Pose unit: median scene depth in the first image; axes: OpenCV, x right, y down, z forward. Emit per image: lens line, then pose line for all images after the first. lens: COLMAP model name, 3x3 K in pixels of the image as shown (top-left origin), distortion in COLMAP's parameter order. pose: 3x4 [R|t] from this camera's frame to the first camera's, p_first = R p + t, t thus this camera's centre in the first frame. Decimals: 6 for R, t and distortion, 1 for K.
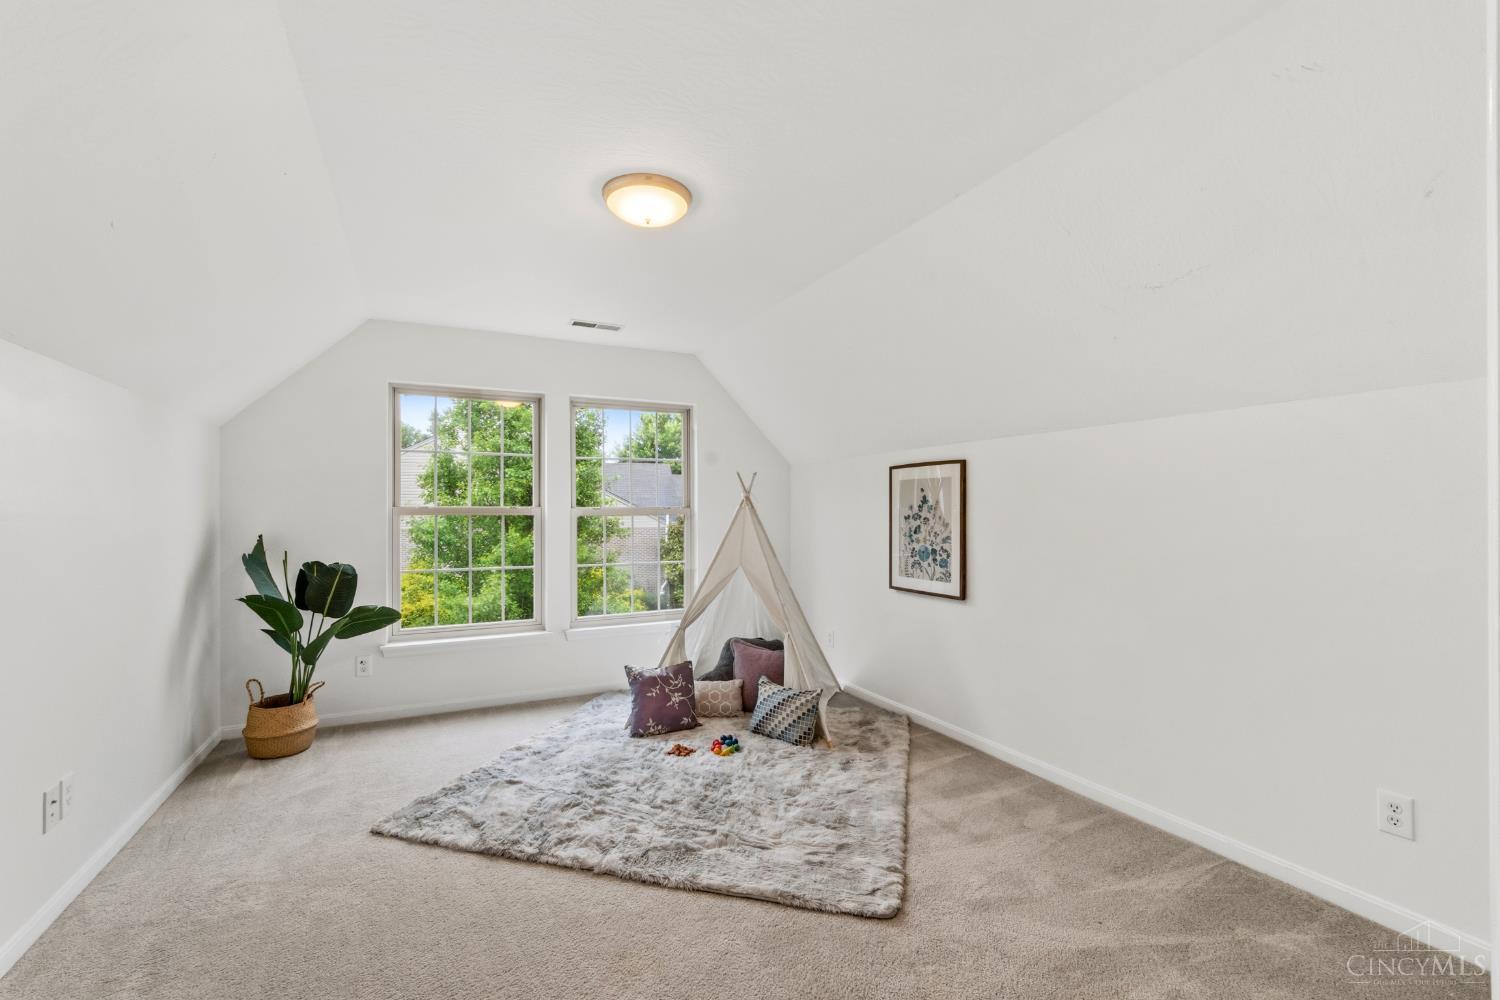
lens RADIAL K [[643.7, 0, 743.9], [0, 643.7, 503.1], [0, 0, 1]] dist [-0.006569, 0.001130]
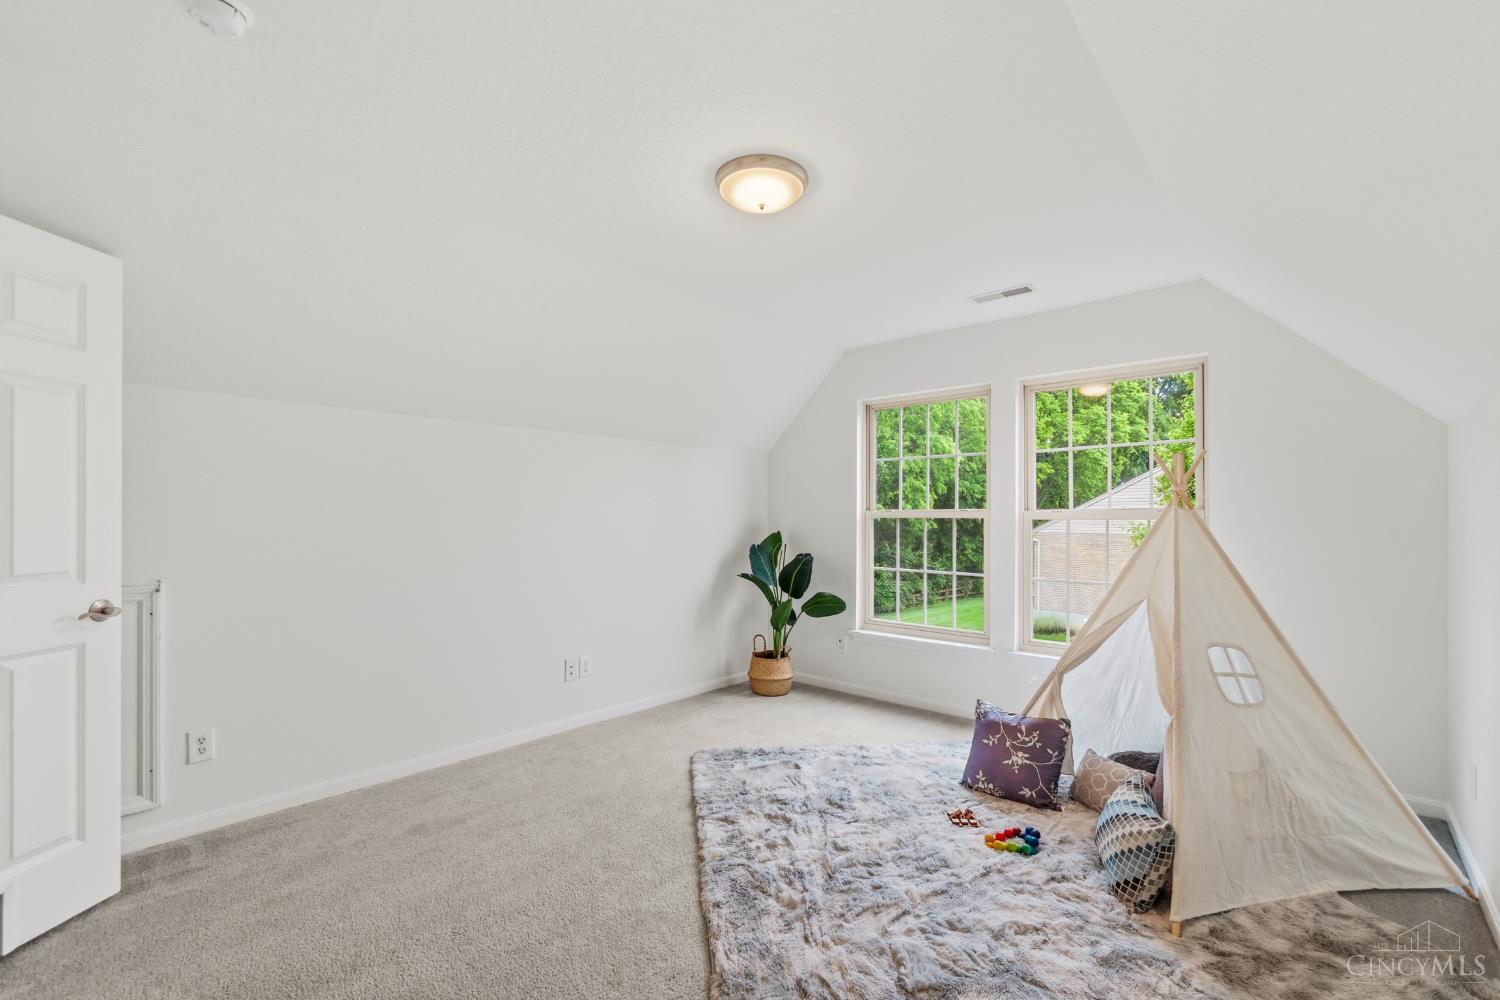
lens RADIAL K [[643.7, 0, 744.8], [0, 643.7, 509.5], [0, 0, 1]] dist [-0.006569, 0.001130]
pose [[0.378868, -0.007307, -0.925422, 0.513527], [0.008918, 0.999951, -0.004244, 0.008626], [0.925408, -0.006645, 0.378915, 0.441731]]
